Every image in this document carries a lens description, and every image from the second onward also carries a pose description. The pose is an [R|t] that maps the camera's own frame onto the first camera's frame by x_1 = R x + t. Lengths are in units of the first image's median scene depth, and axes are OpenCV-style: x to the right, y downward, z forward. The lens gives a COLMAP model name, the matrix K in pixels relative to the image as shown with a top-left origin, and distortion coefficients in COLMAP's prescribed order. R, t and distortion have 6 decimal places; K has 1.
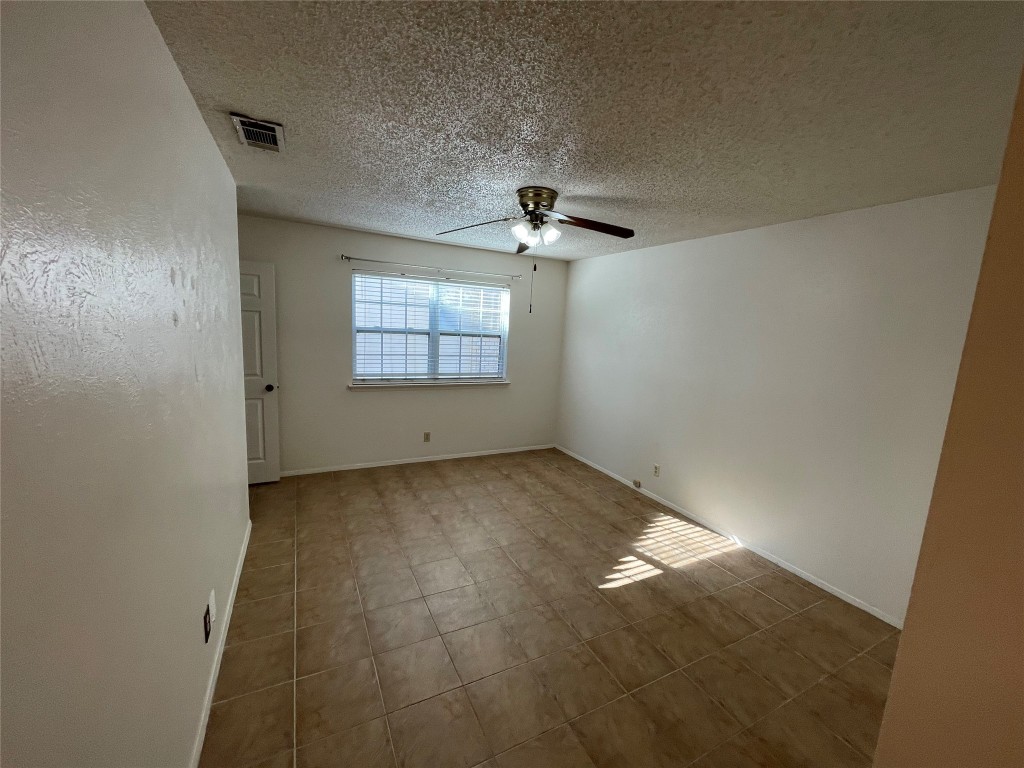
lens RADIAL K [[413.8, 0, 513.2], [0, 413.8, 384.6], [0, 0, 1]] dist [-0.004095, 0.000415]
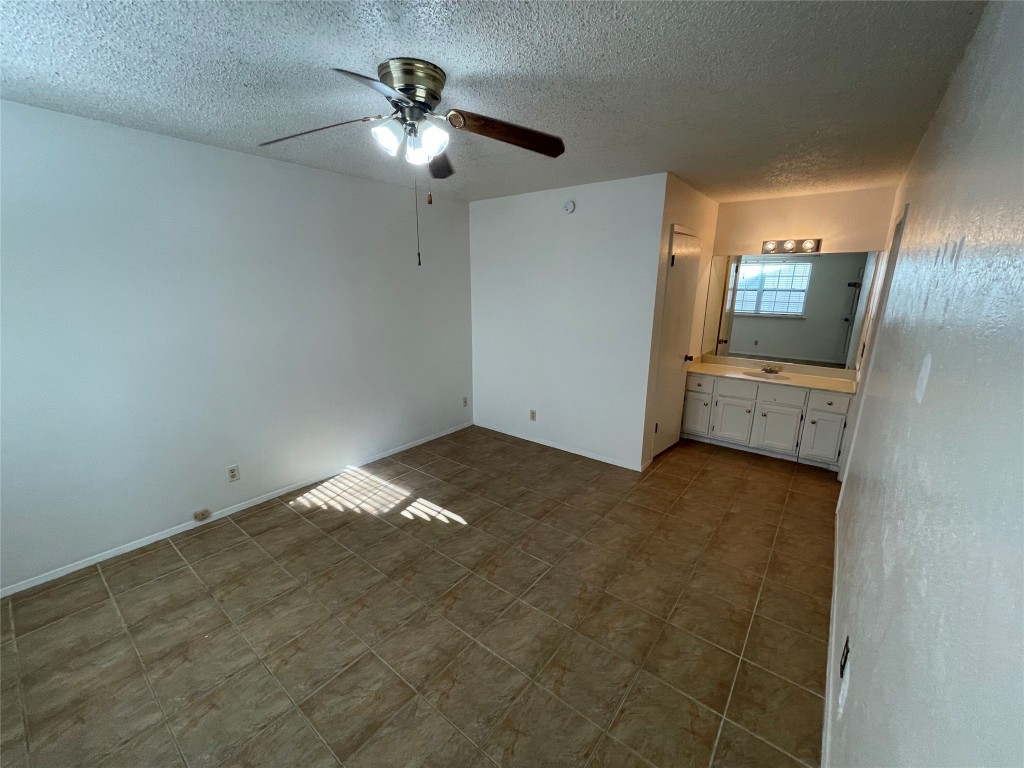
lens RADIAL K [[413.8, 0, 514.2], [0, 413.8, 381.0], [0, 0, 1]] dist [-0.004095, 0.000415]
pose [[-0.407710, -0.269275, 0.872504, -0.548743], [0.107213, 0.934802, 0.338601, -0.171543], [-0.906796, 0.231595, -0.352258, 0.935047]]
